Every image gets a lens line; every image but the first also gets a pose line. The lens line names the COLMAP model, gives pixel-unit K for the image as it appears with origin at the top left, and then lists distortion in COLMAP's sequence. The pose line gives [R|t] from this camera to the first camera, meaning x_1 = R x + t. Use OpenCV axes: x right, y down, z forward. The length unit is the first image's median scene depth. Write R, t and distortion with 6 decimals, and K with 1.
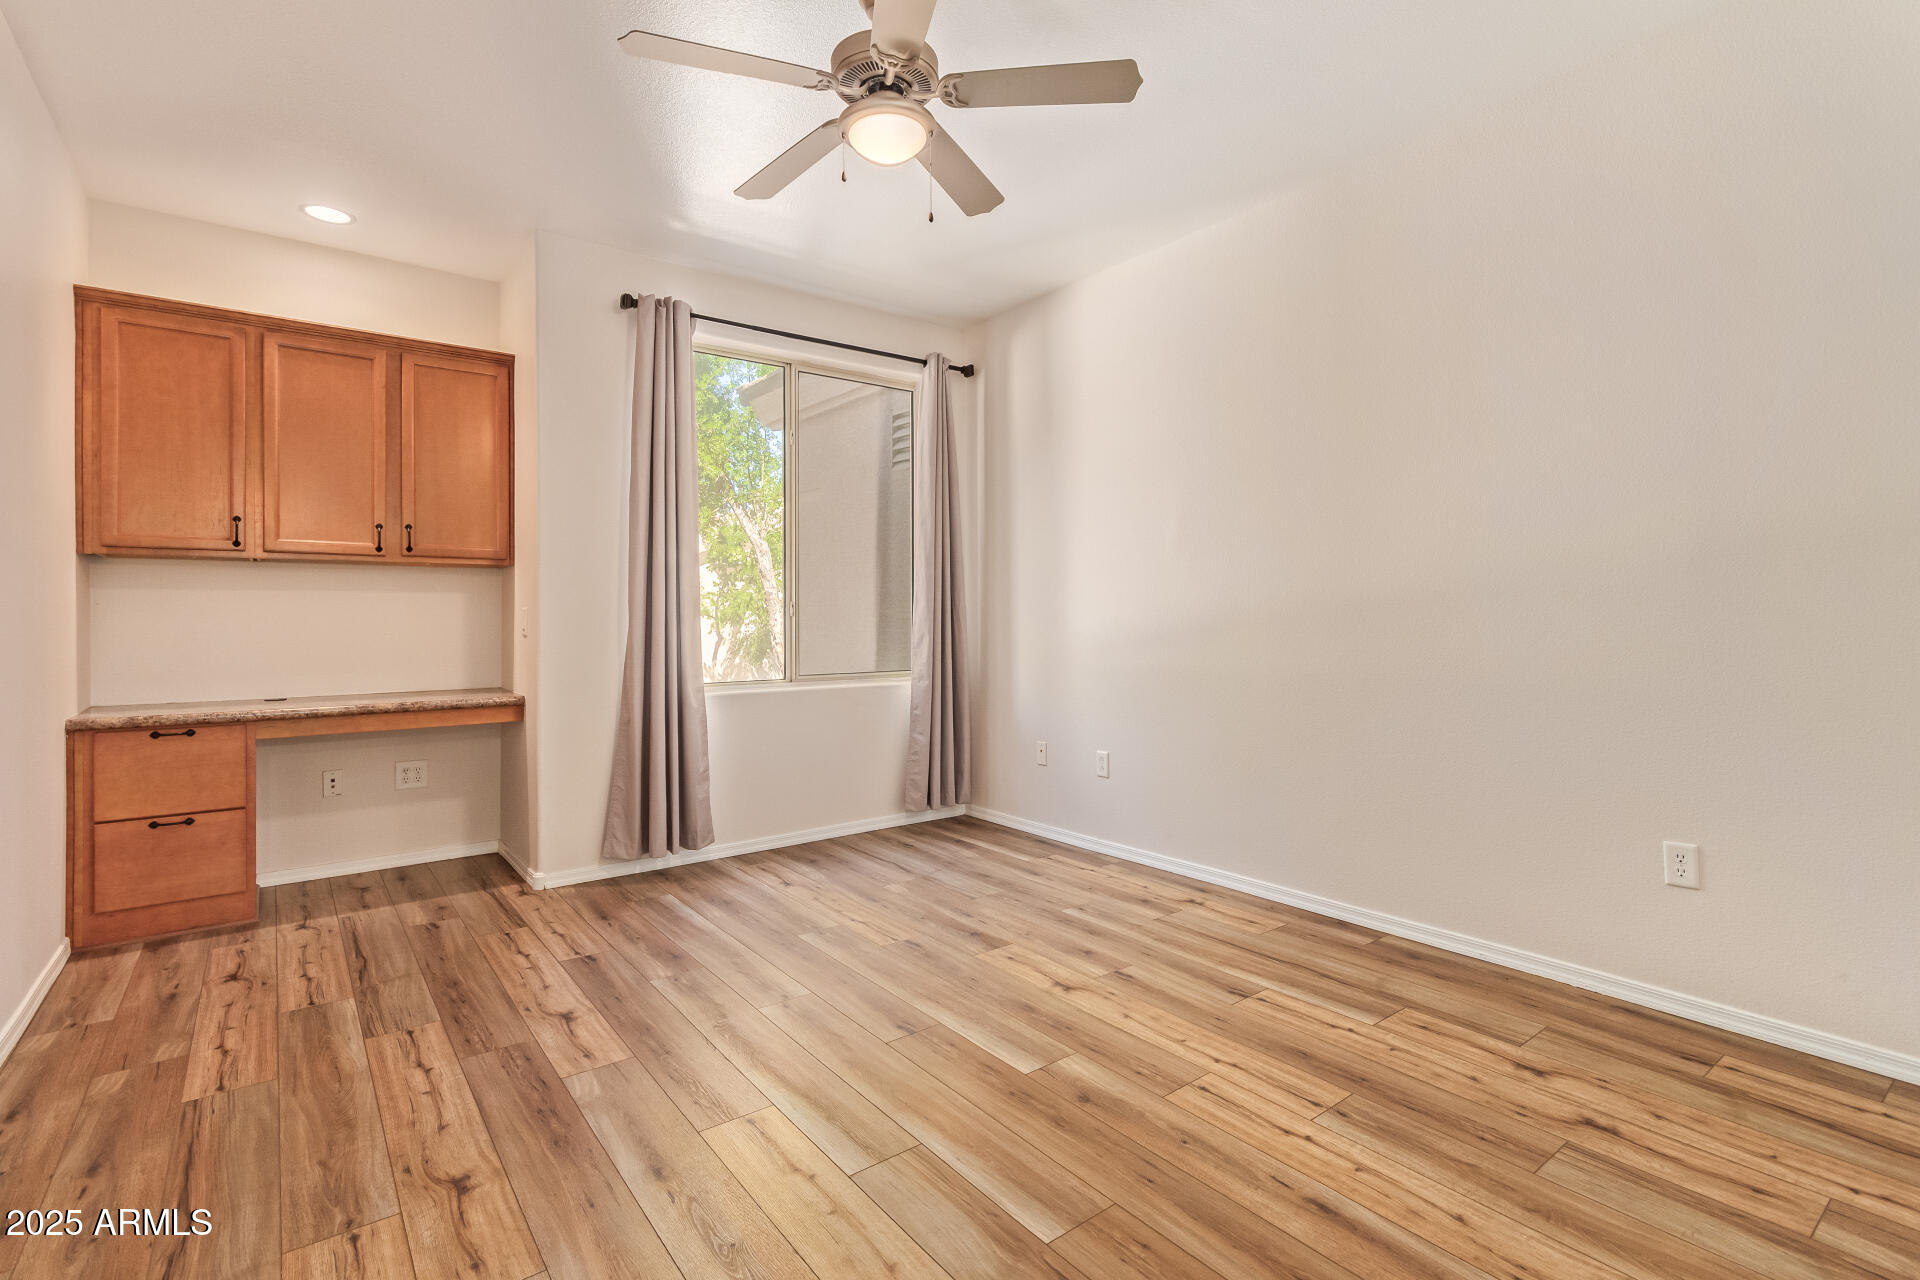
lens RADIAL K [[889.1, 0, 968.0], [0, 889.1, 621.6], [0, 0, 1]] dist [0.002900, 0.001752]
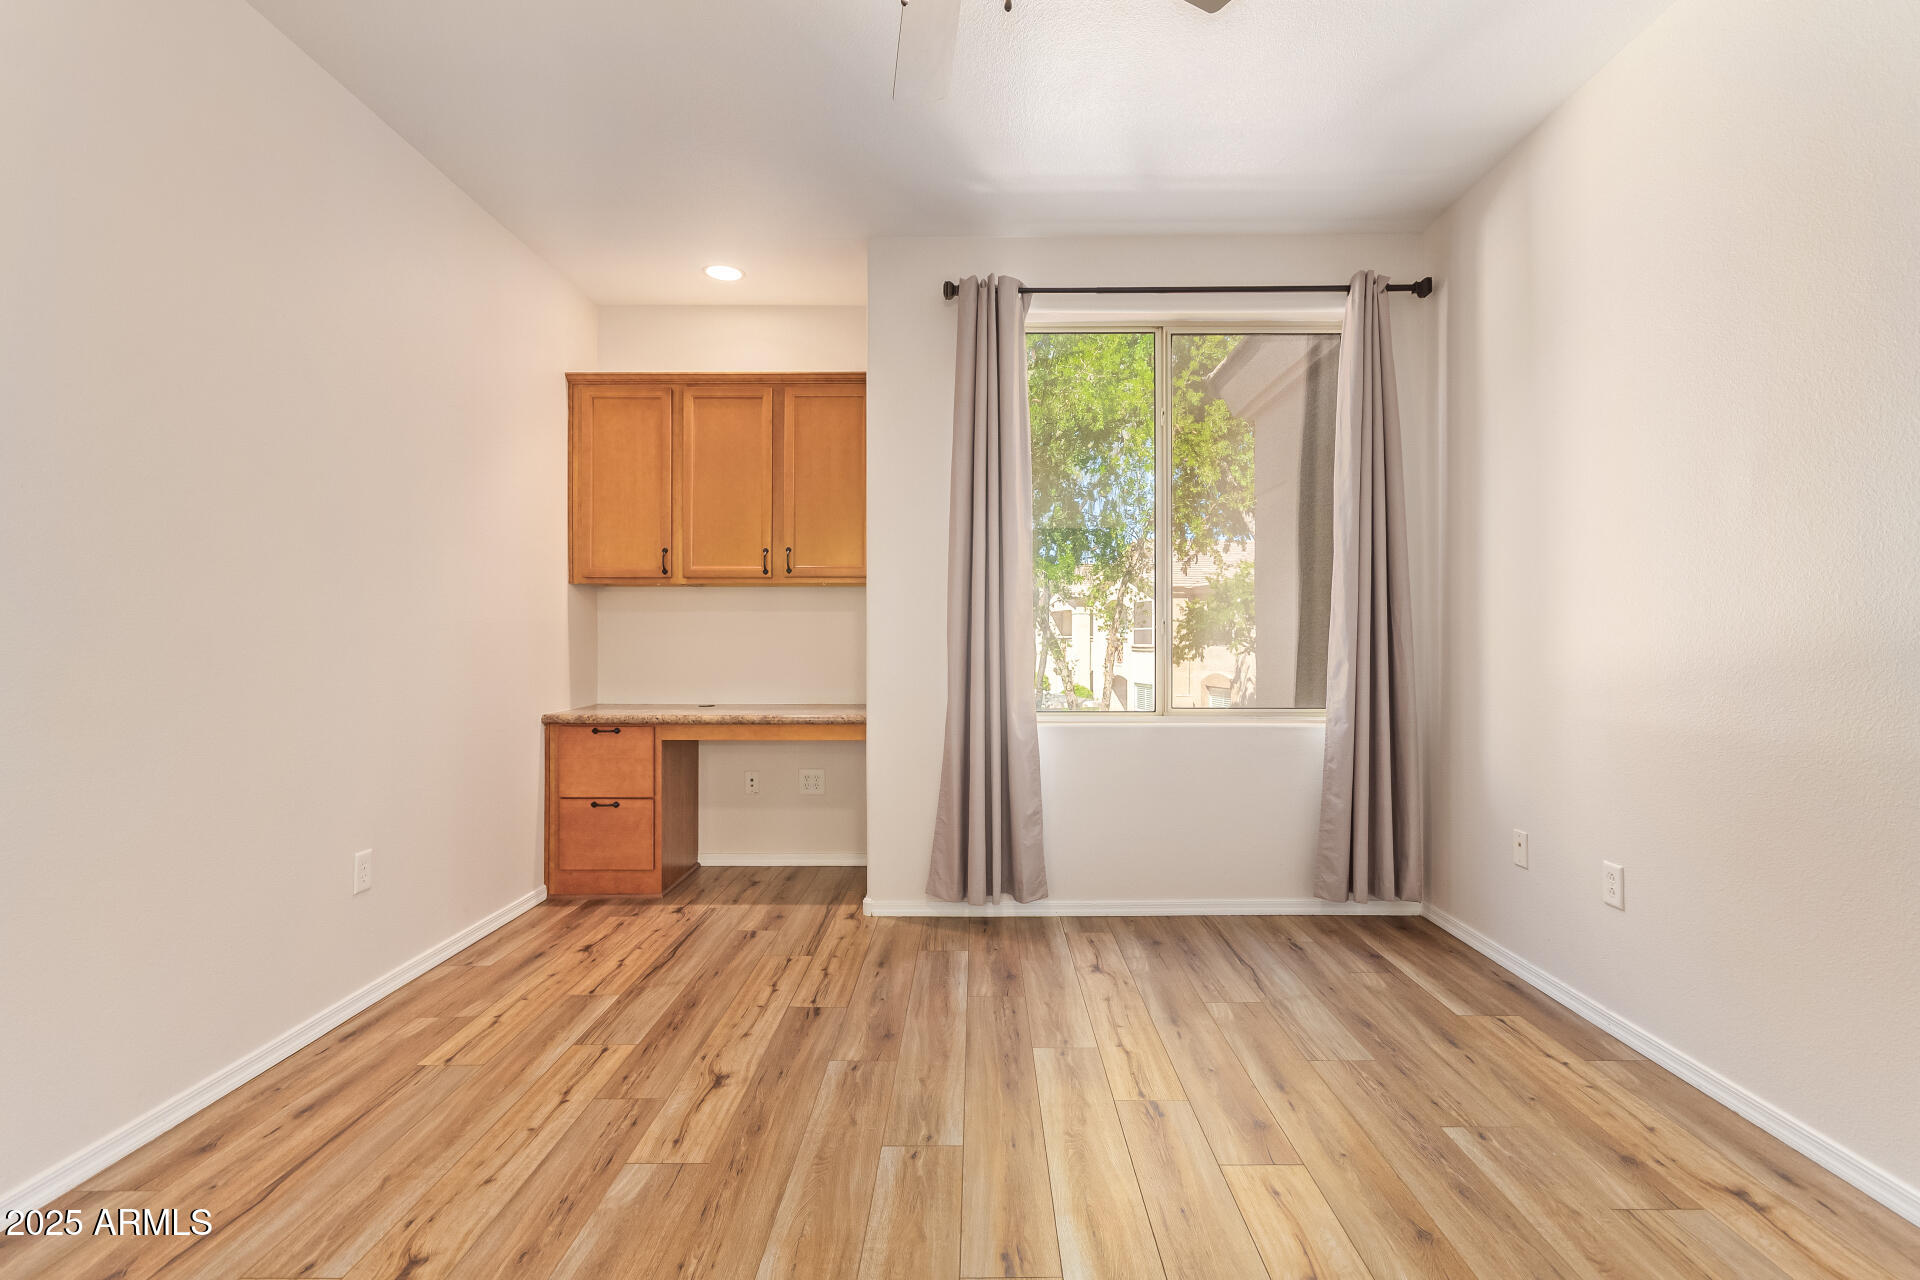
lens RADIAL K [[889.1, 0, 974.2], [0, 889.1, 634.9], [0, 0, 1]] dist [0.002900, 0.001752]
pose [[0.789834, 0.004074, -0.613307, 0.248603], [-0.006398, 0.999978, -0.001596, -0.005359], [0.613288, 0.005184, 0.789843, 0.366865]]
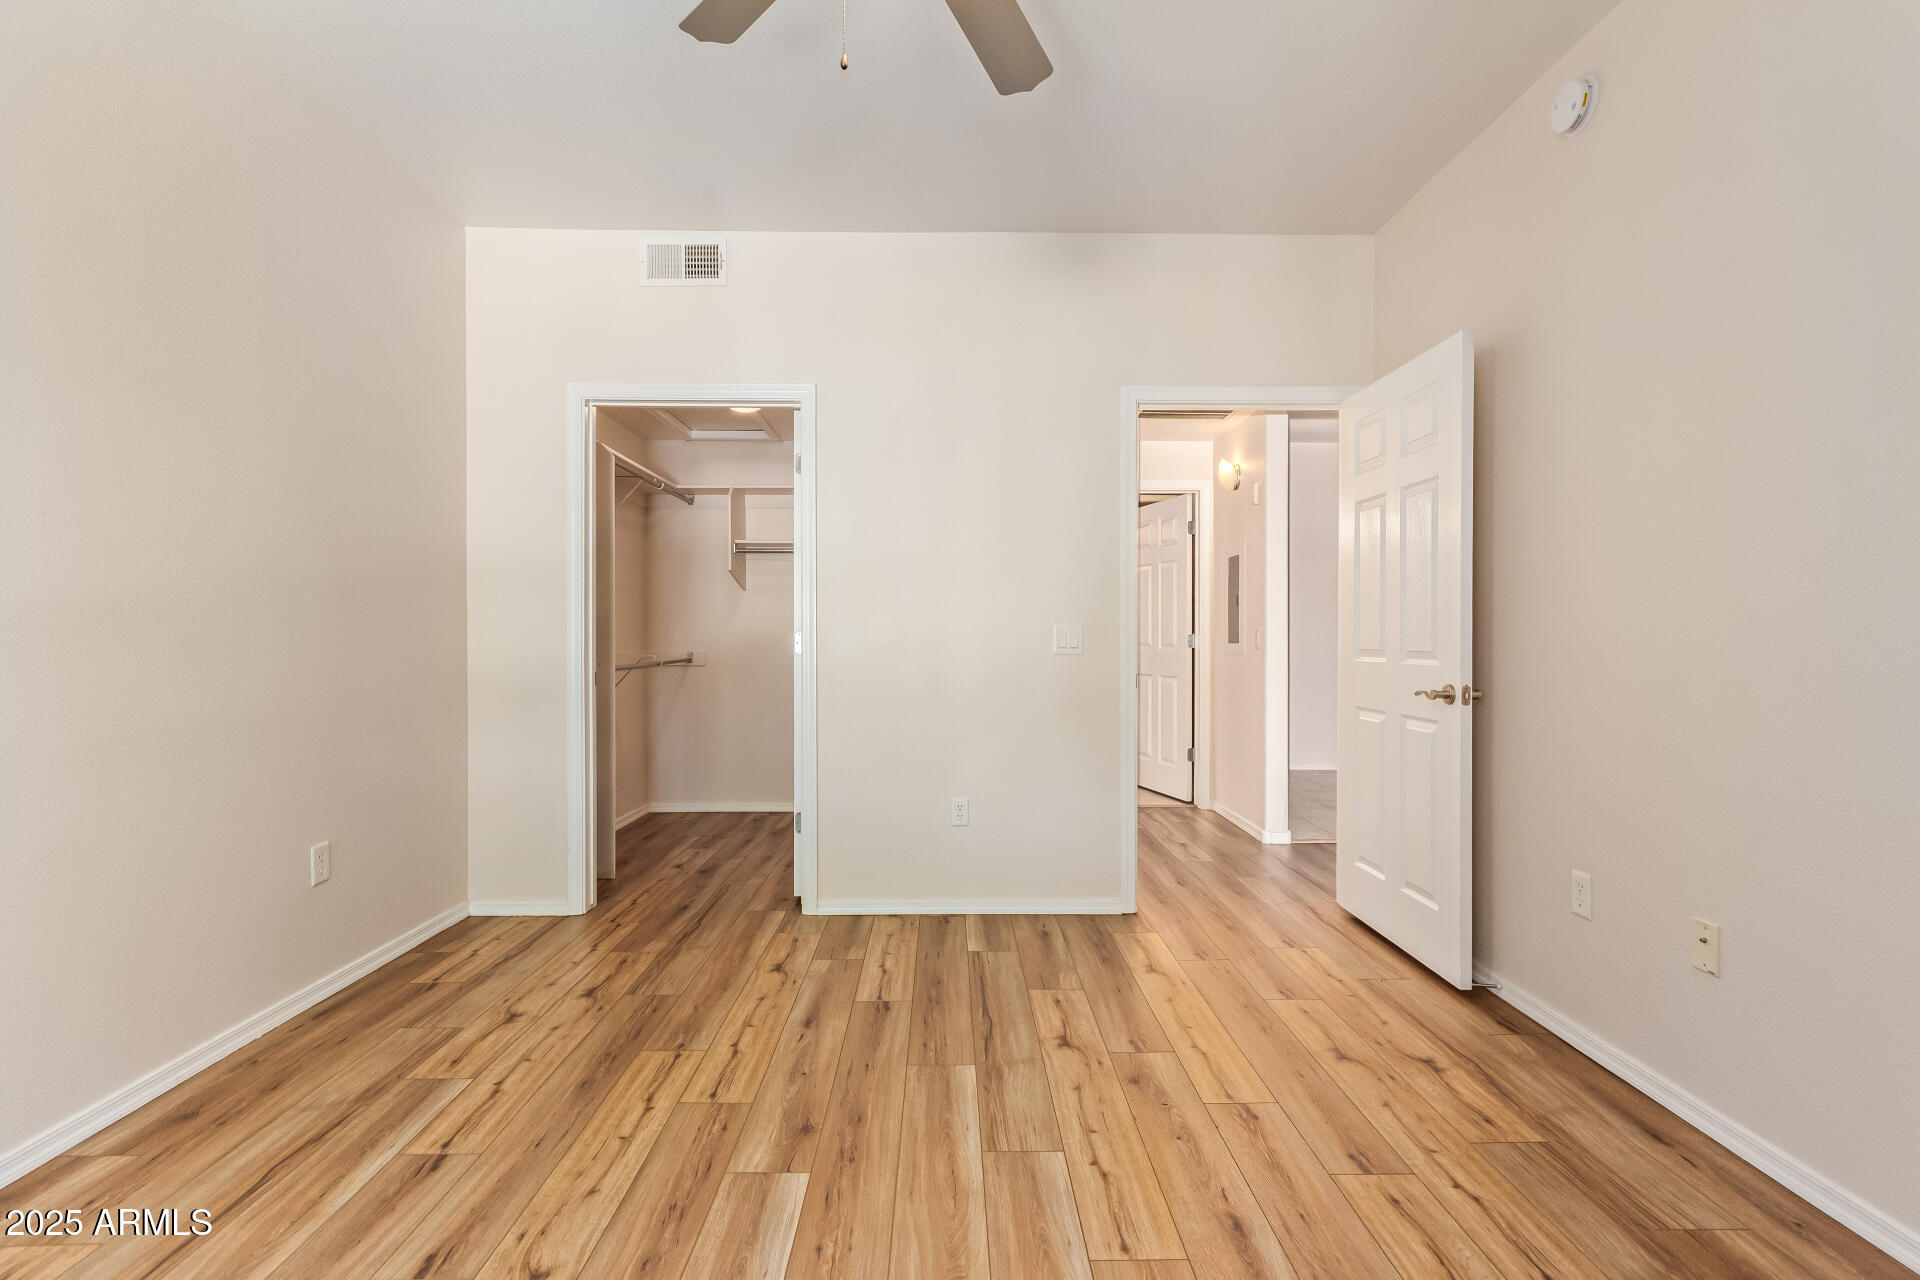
lens RADIAL K [[889.1, 0, 950.4], [0, 889.1, 603.4], [0, 0, 1]] dist [0.002900, 0.001752]
pose [[-0.795467, 0.026747, 0.605406, -0.411430], [0.006526, 0.999346, -0.035577, -0.004830], [-0.605962, -0.024350, -0.795121, 1.153783]]
